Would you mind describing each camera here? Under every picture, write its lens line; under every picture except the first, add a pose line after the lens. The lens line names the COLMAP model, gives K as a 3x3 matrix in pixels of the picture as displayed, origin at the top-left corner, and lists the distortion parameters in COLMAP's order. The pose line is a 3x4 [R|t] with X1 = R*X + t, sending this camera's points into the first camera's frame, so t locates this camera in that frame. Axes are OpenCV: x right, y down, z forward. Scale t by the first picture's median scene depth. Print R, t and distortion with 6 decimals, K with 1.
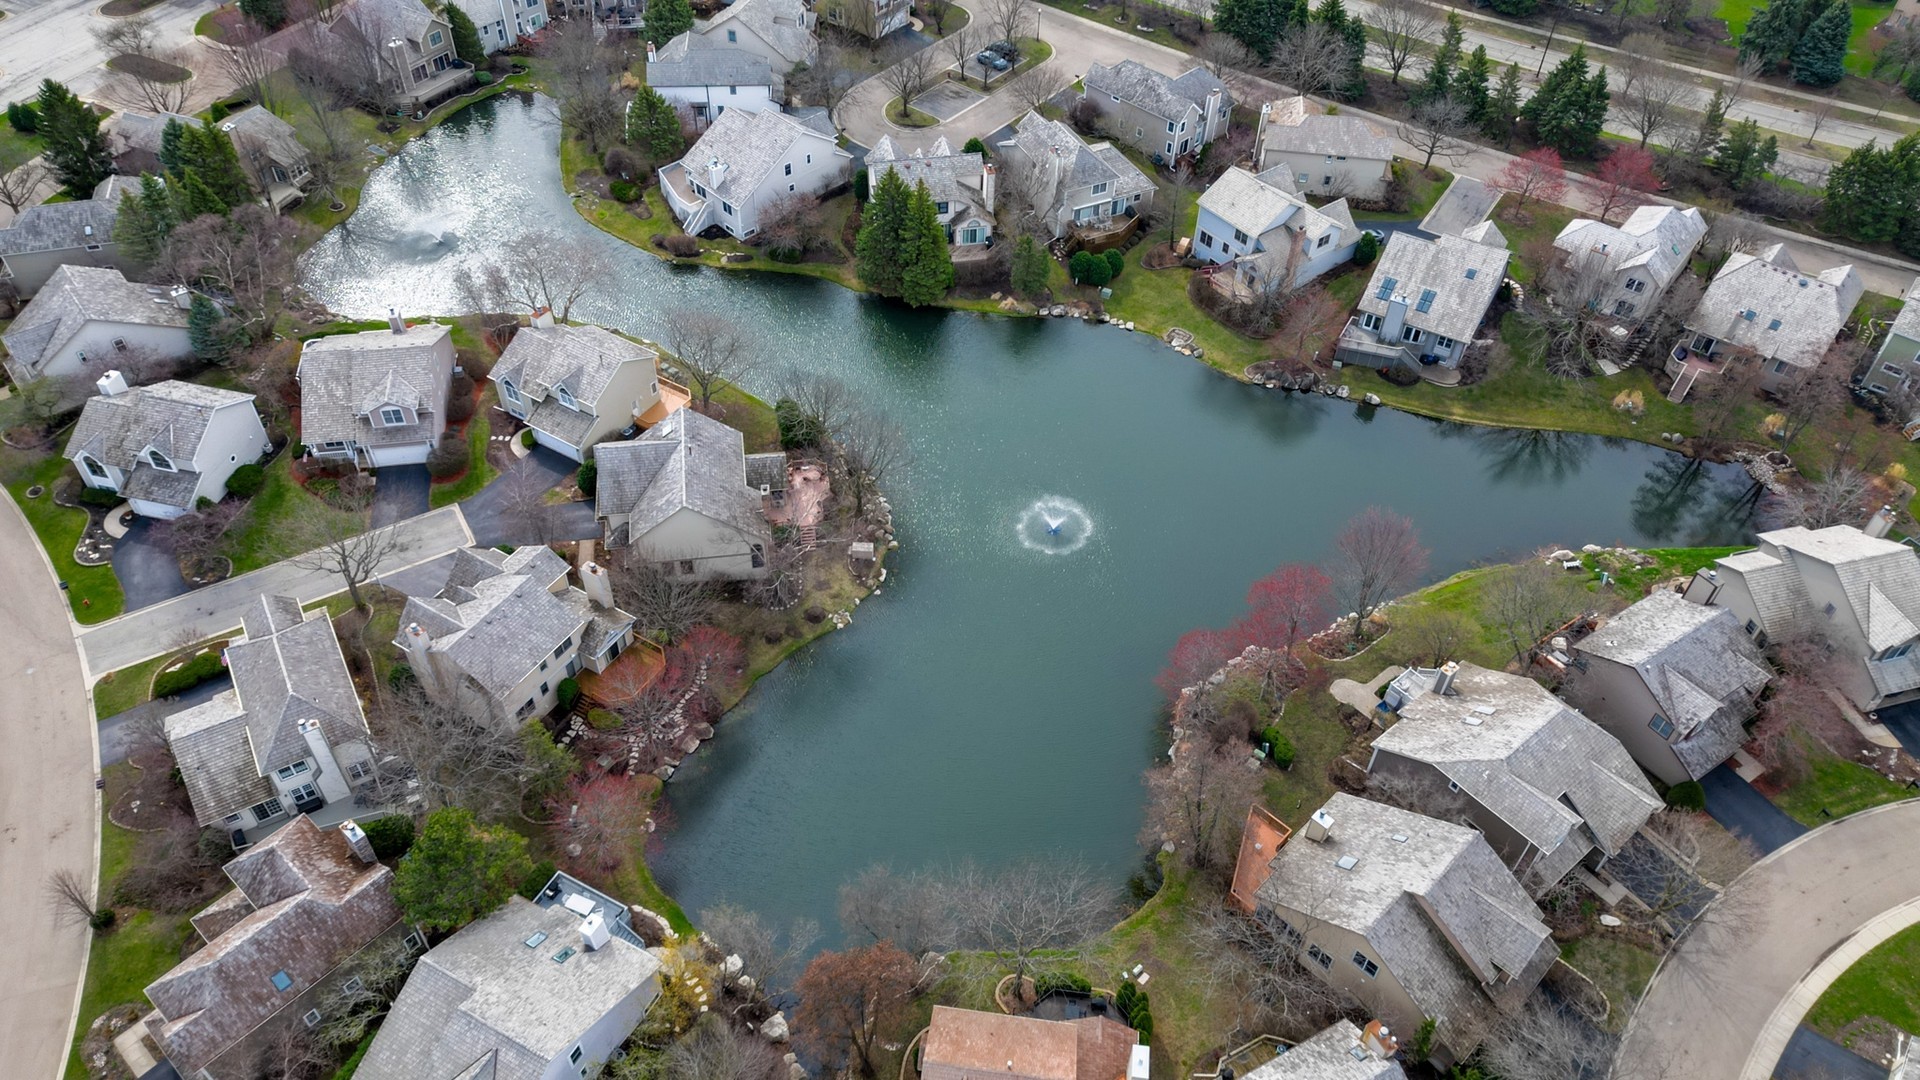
lens RADIAL K [[1372.2, 0, 956.4], [0, 1372.2, 541.5], [0, 0, 1]] dist [0.079907, -0.001529]
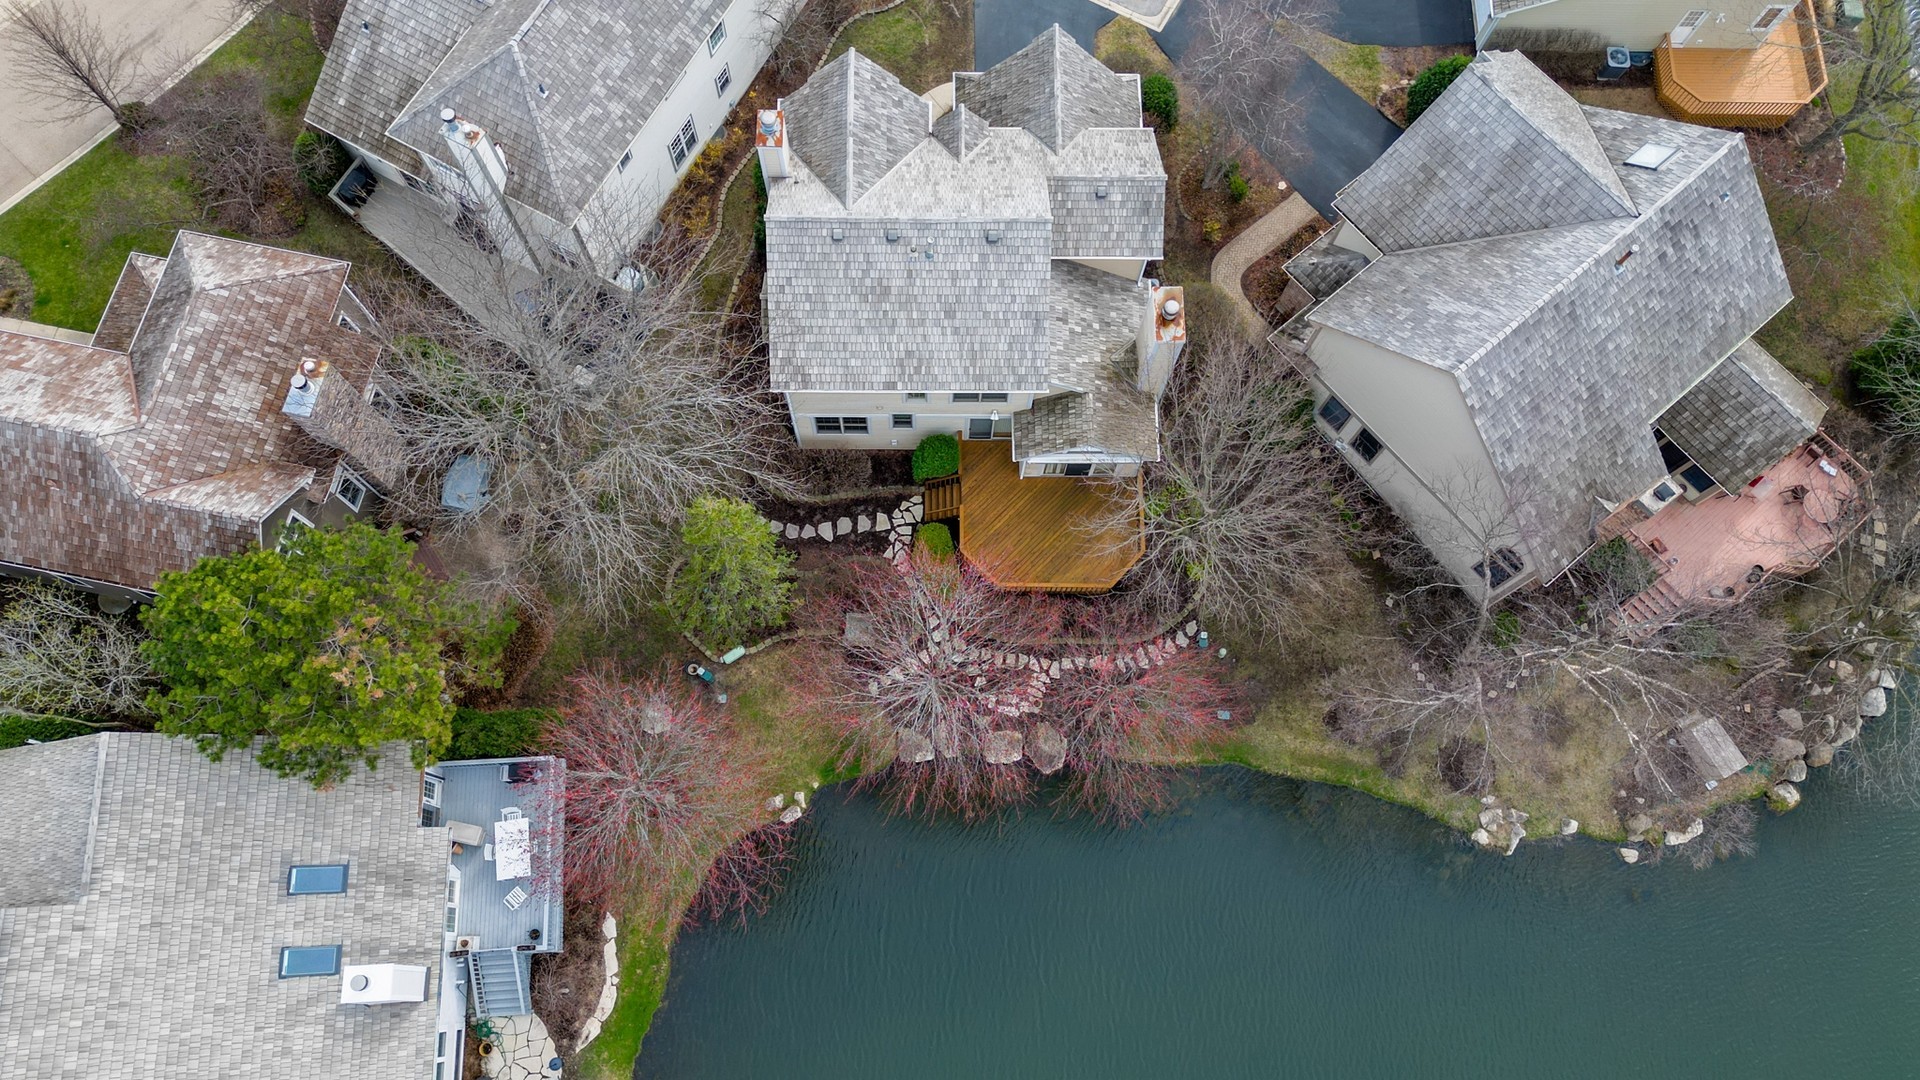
lens RADIAL K [[1372.2, 0, 961.5], [0, 1372.2, 543.4], [0, 0, 1]] dist [0.079907, -0.001529]
pose [[0.520890, 0.811848, -0.263776, -0.126699], [-0.621383, 0.572486, 0.534923, -0.111737], [0.585284, -0.114730, 0.802670, 0.597849]]
